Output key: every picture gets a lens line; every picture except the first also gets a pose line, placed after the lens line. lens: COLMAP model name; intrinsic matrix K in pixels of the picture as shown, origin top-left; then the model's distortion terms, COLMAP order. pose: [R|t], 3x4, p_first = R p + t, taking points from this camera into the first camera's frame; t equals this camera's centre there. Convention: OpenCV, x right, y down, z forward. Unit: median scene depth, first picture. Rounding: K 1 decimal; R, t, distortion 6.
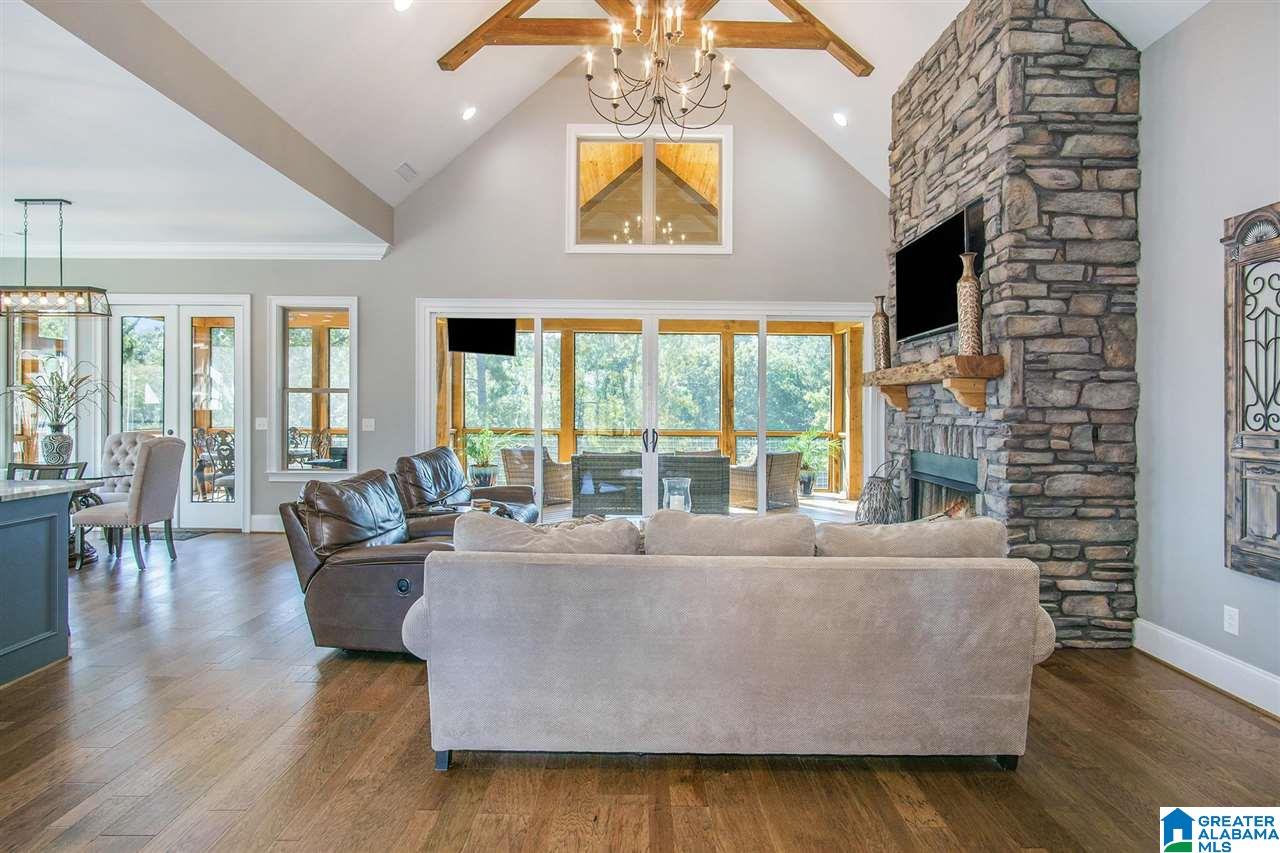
lens RADIAL K [[735.6, 0, 645.6], [0, 735.6, 436.2], [0, 0, 1]] dist [-0.004869, -0.002034]
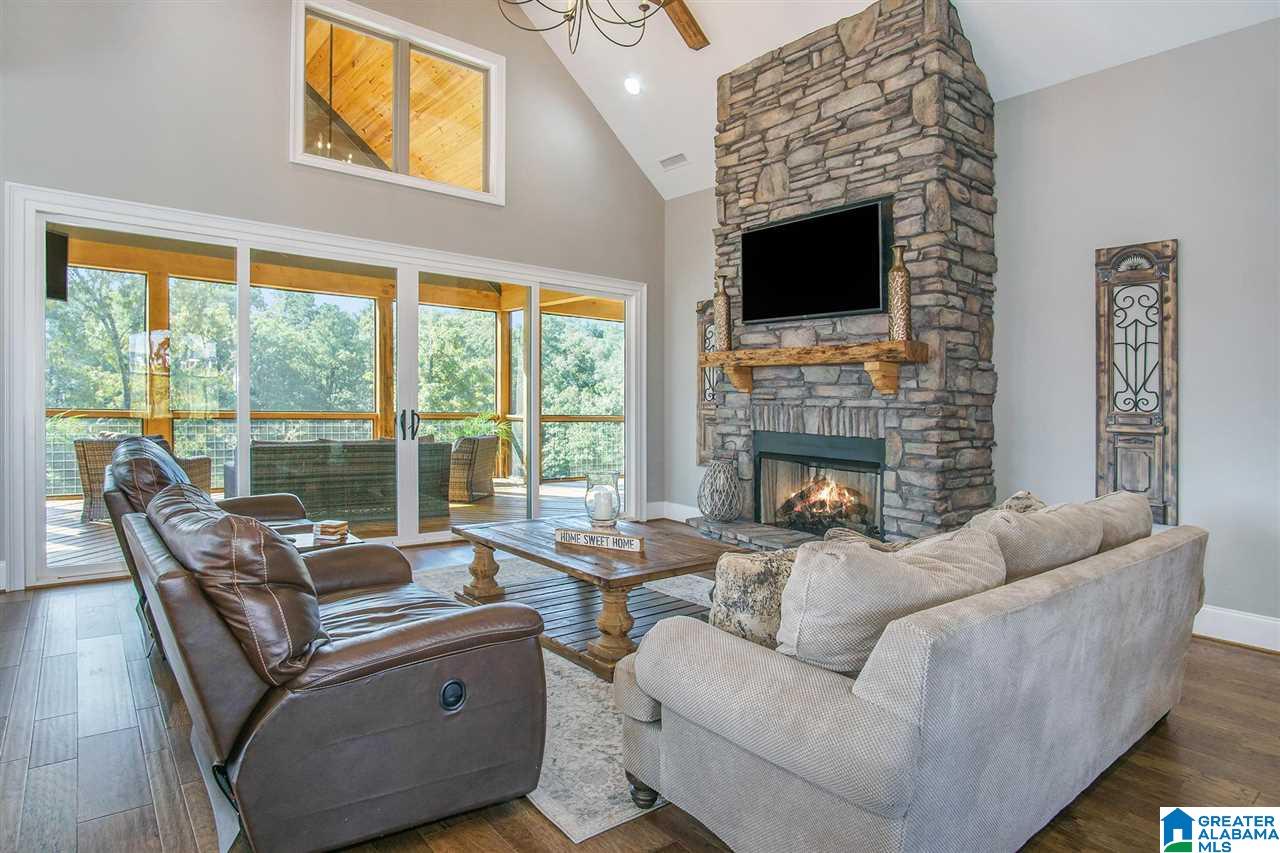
lens RADIAL K [[713.5, 0, 684.3], [0, 713.5, 417.5], [0, 0, 1]] dist [-0.020902, -0.000321]
pose [[0.757393, -0.006619, 0.652926, -0.491621], [0.007210, 0.999972, 0.001774, -0.003357], [-0.652920, 0.003364, 0.757420, 0.439791]]
